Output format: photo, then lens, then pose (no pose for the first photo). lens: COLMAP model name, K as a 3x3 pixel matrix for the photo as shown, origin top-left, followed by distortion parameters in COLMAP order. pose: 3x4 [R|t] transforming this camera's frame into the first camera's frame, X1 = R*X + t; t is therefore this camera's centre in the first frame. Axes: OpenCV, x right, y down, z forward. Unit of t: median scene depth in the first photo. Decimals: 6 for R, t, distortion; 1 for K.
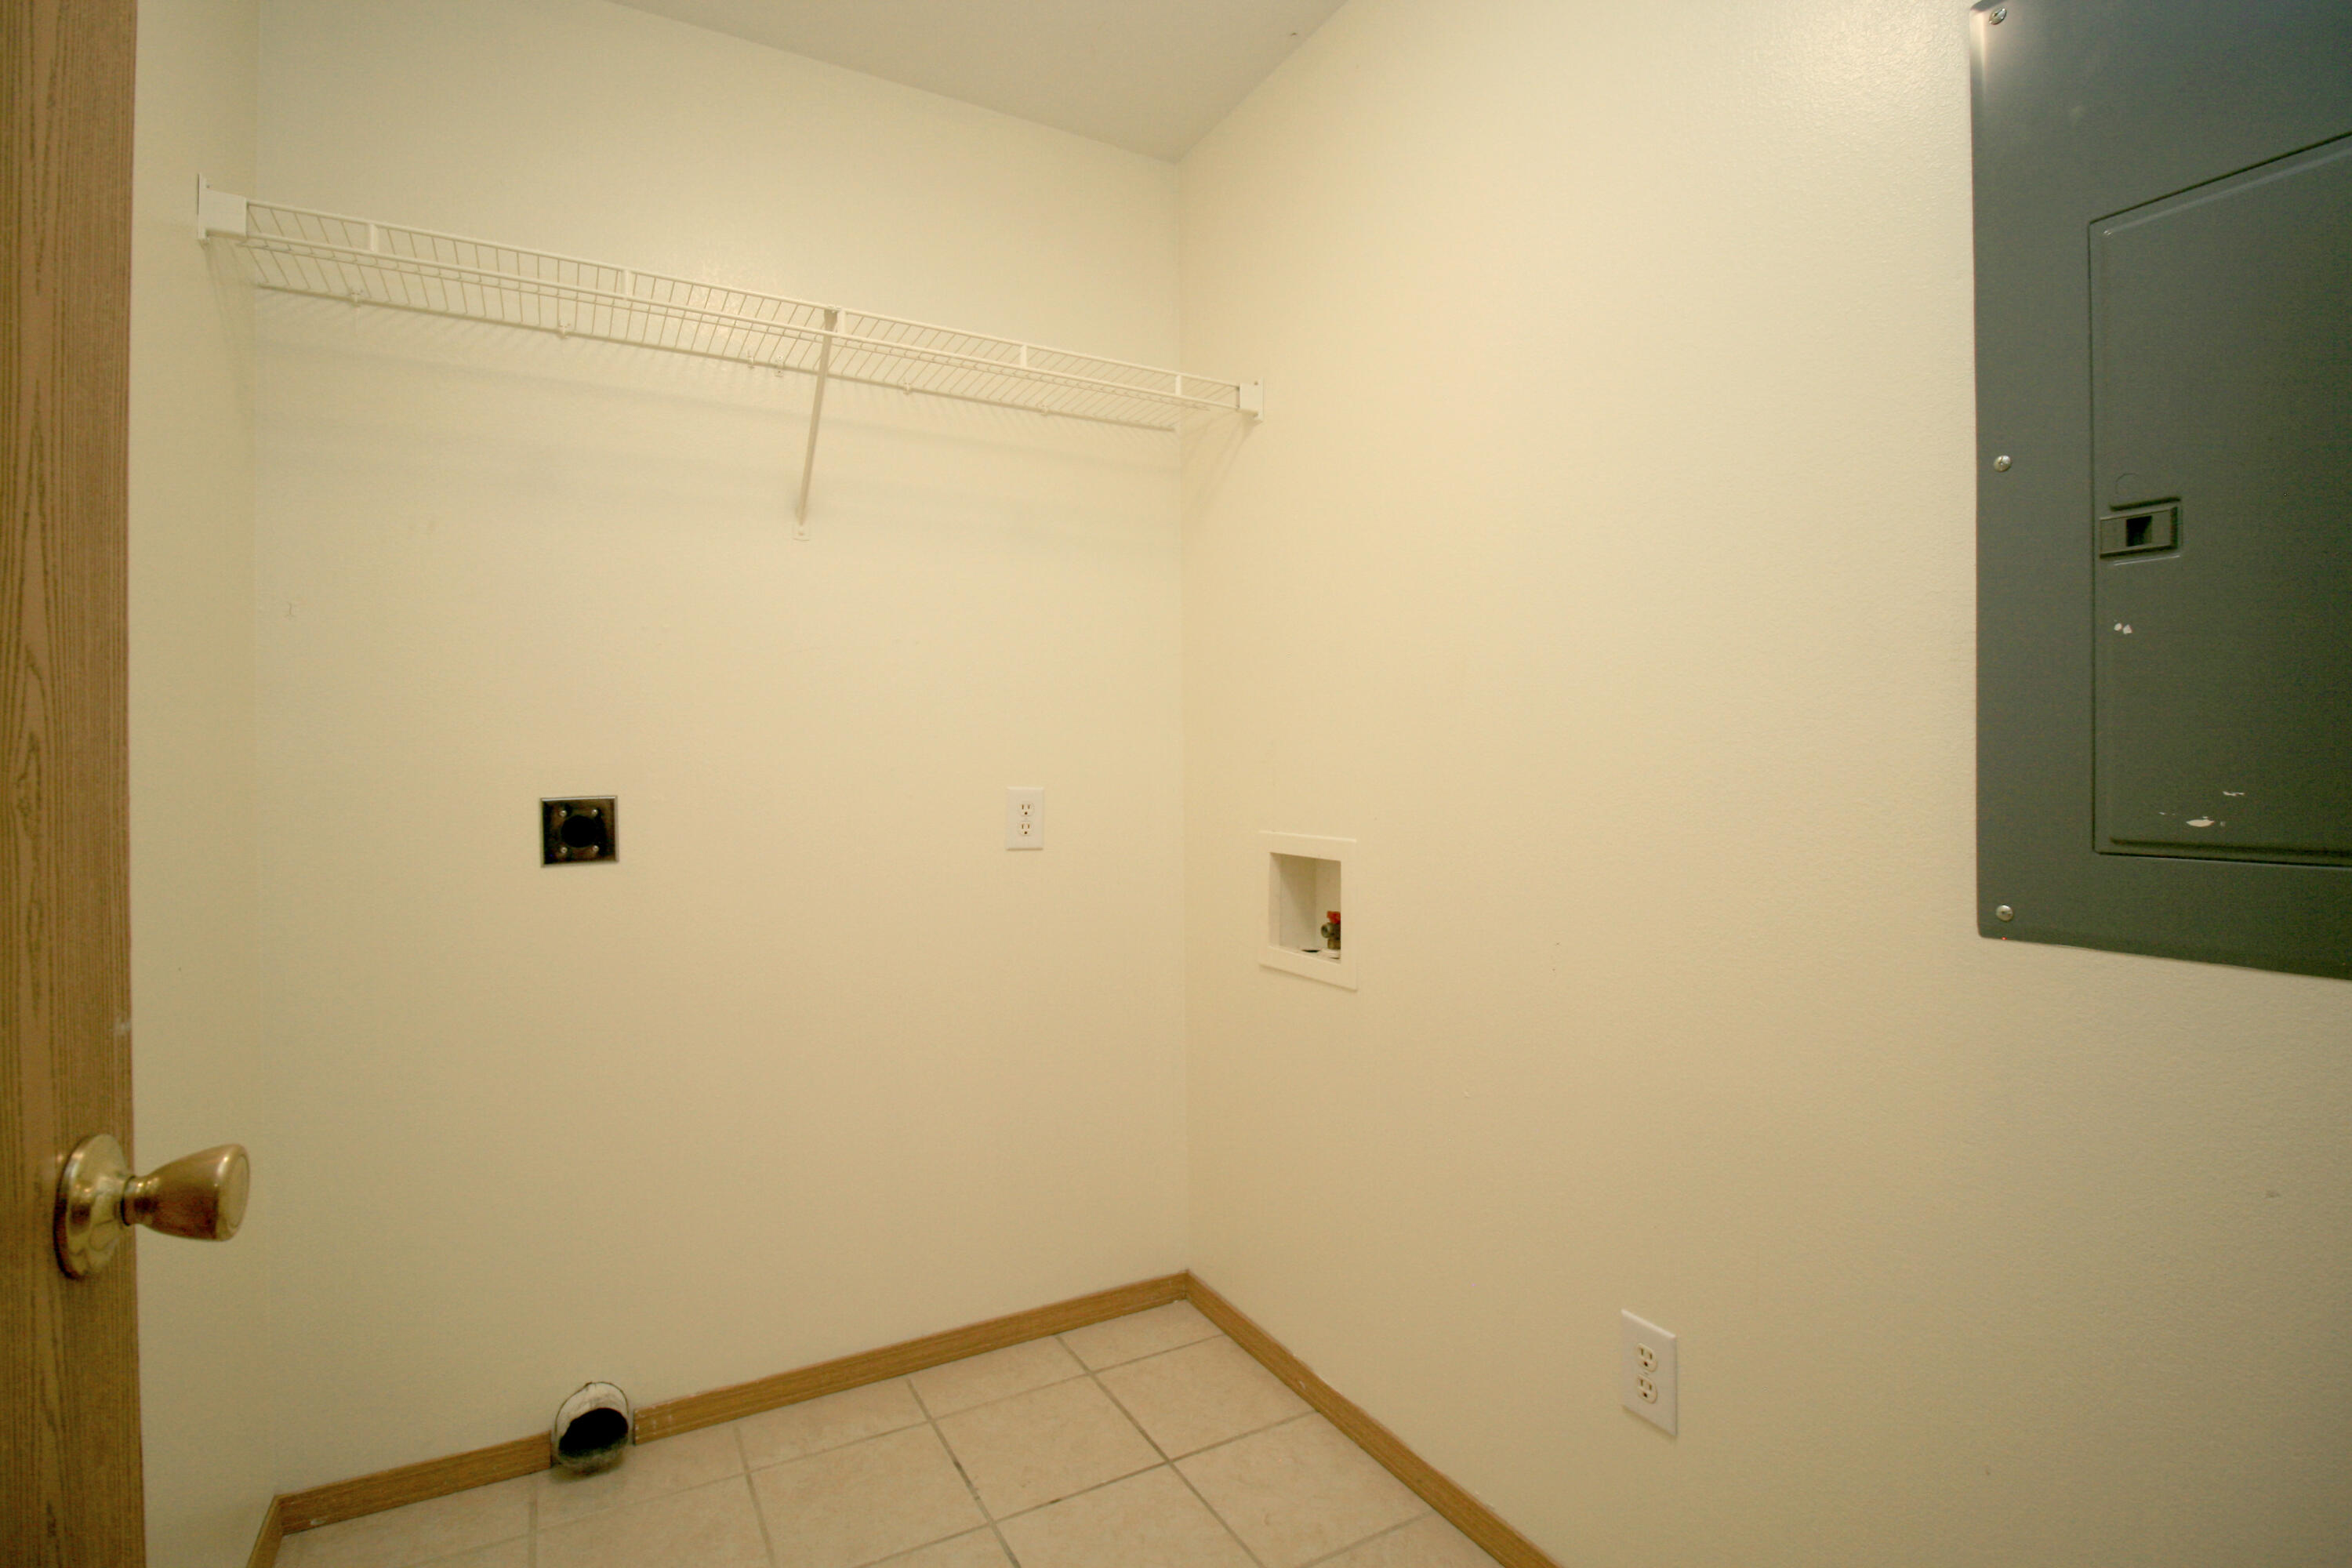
lens RADIAL K [[1128.1, 0, 1164.5], [0, 1128.1, 781.7], [0, 0, 1]] dist [-0.000914, -0.000378]
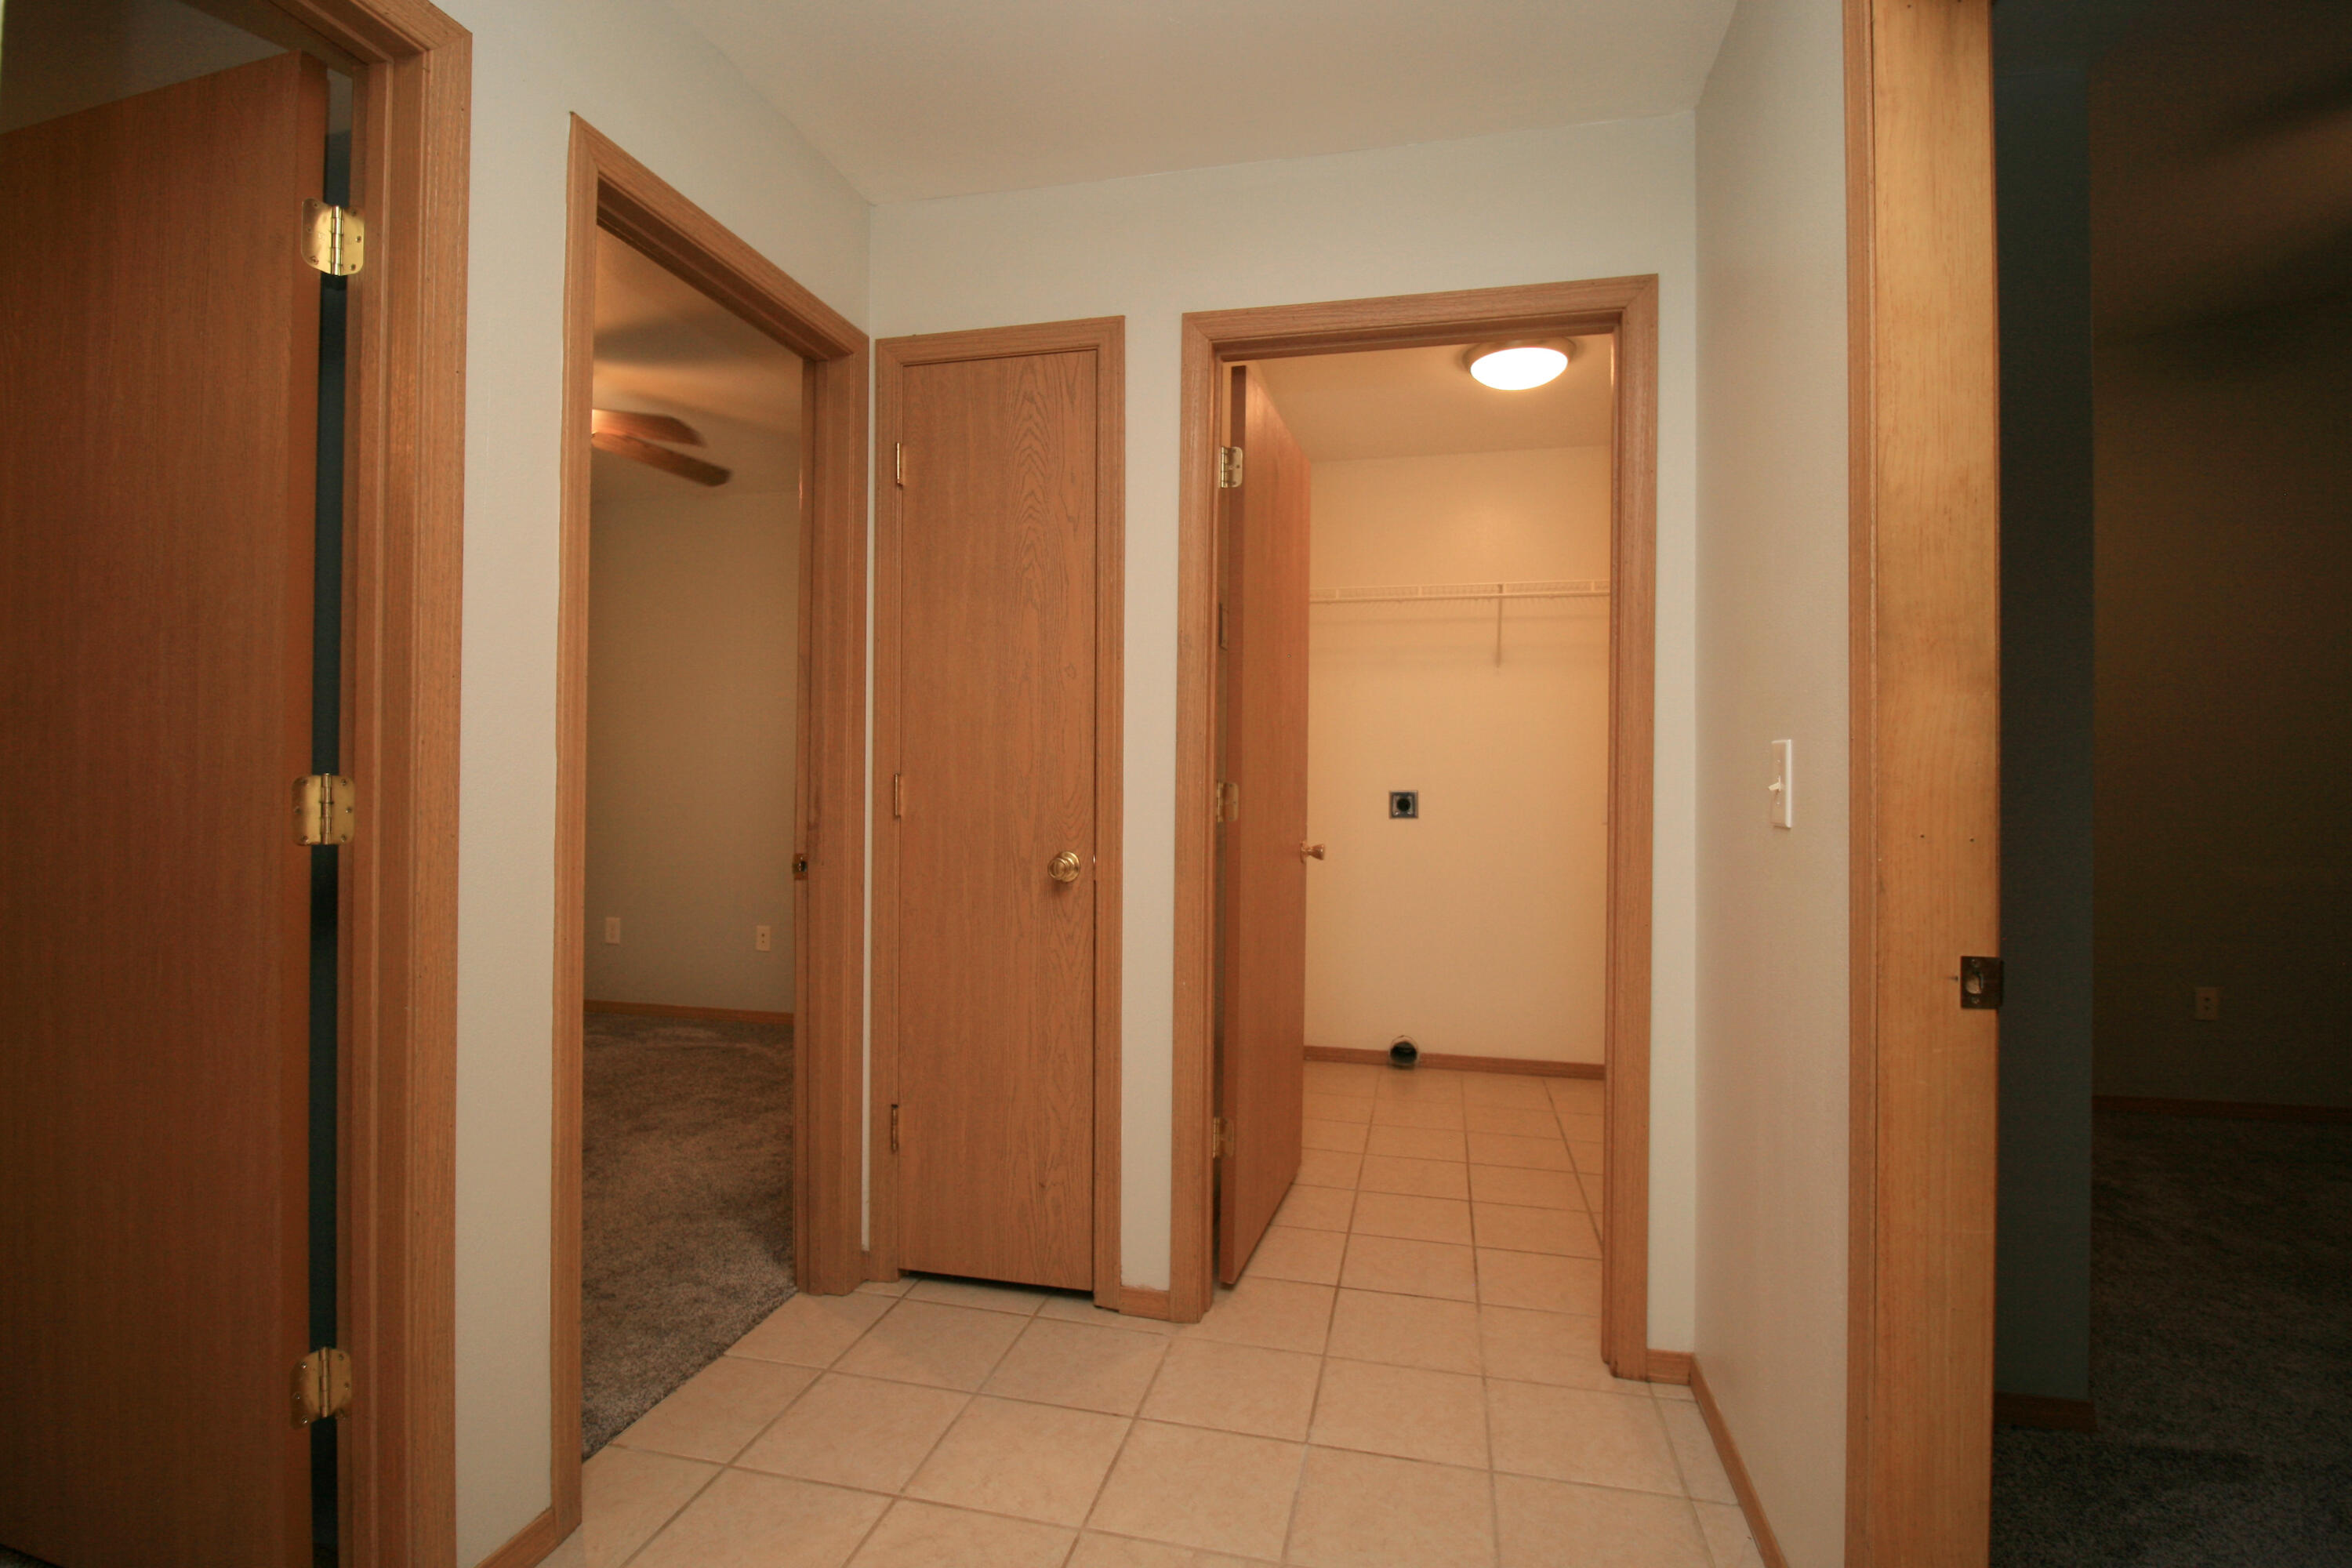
lens RADIAL K [[1128.1, 0, 1167.5], [0, 1128.1, 778.3], [0, 0, 1]] dist [-0.000914, -0.000378]
pose [[0.743062, 0.005659, -0.669199, 0.743426], [-0.019150, 0.999735, -0.012810, 0.028550], [0.668949, 0.022334, 0.742973, -1.170205]]
